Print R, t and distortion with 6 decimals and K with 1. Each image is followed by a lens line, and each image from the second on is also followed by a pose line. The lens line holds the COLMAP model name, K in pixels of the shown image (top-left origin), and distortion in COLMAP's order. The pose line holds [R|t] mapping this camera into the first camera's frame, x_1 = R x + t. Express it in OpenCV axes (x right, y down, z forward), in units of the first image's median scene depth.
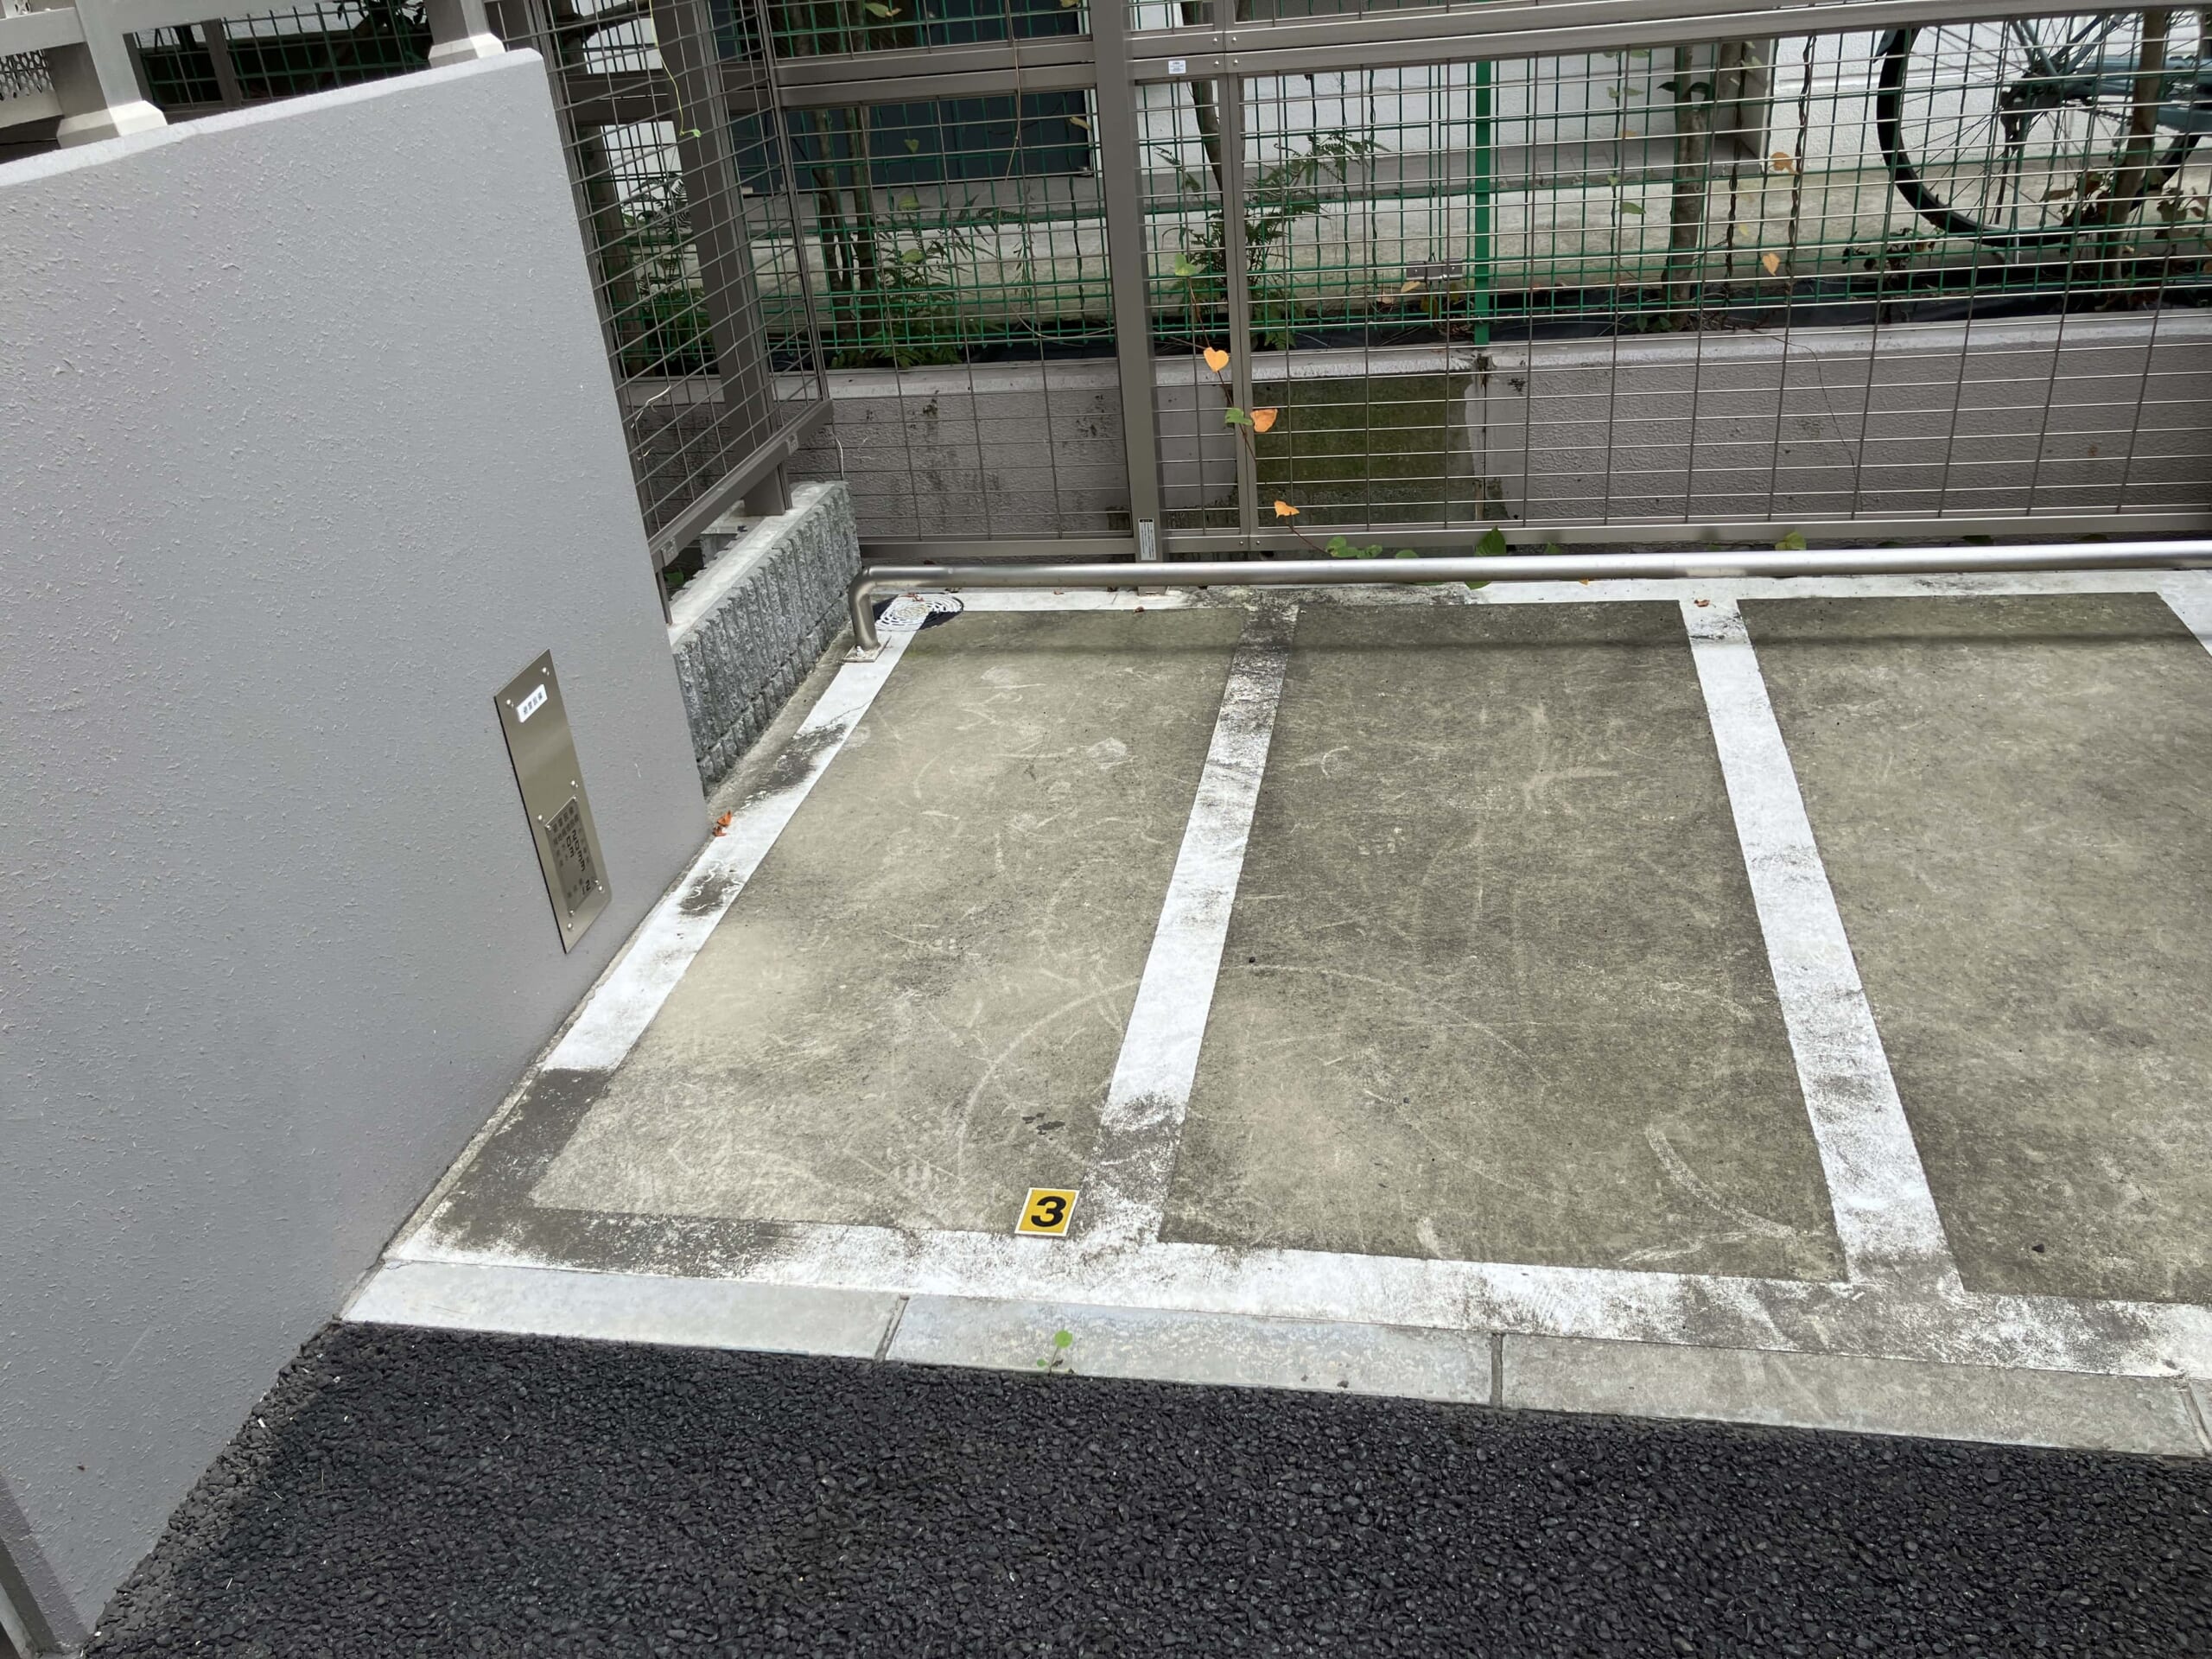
lens RADIAL K [[1809.9, 0, 1129.7], [0, 1809.9, 820.2], [0, 0, 1]] dist [0.060625, -0.075531]
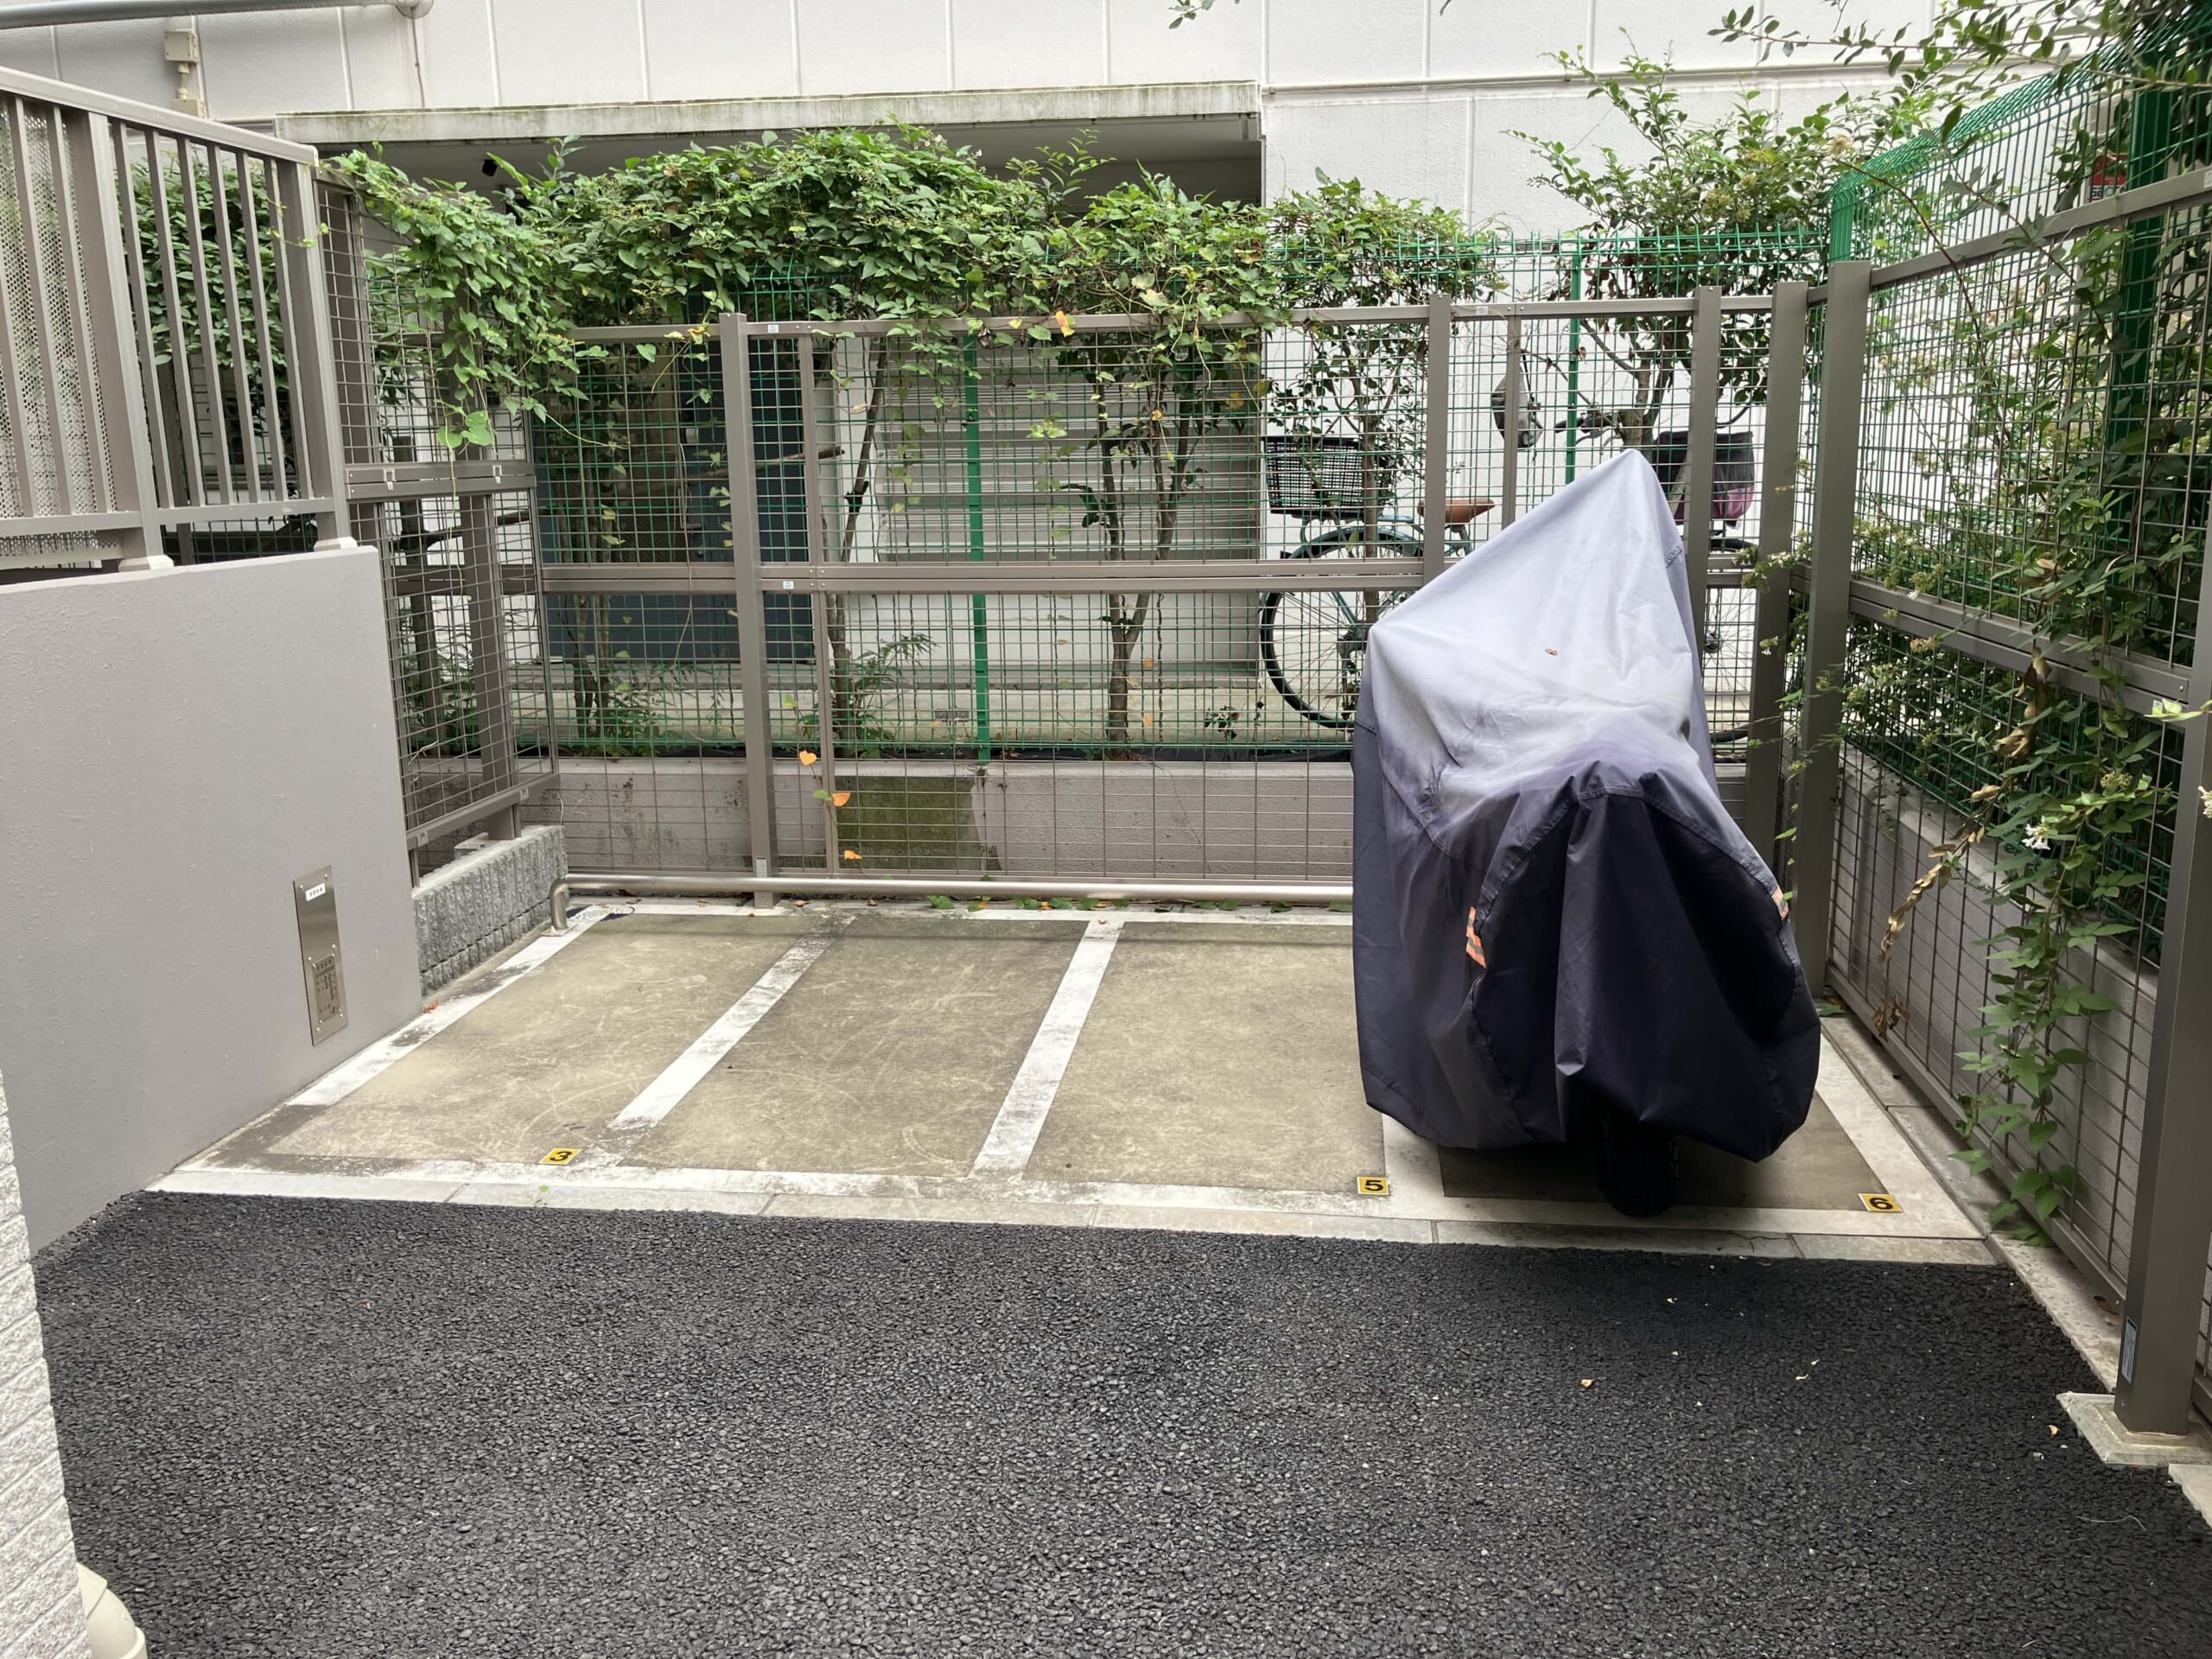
lens RADIAL K [[1809.9, 0, 1101.6], [0, 1809.9, 812.4], [0, 0, 1]] dist [0.060625, -0.075531]
pose [[0.996997, 0.054757, 0.054764, 0.278259], [-0.037371, 0.959546, -0.279062, 0.279773], [-0.067829, 0.276177, 0.958710, -0.643031]]
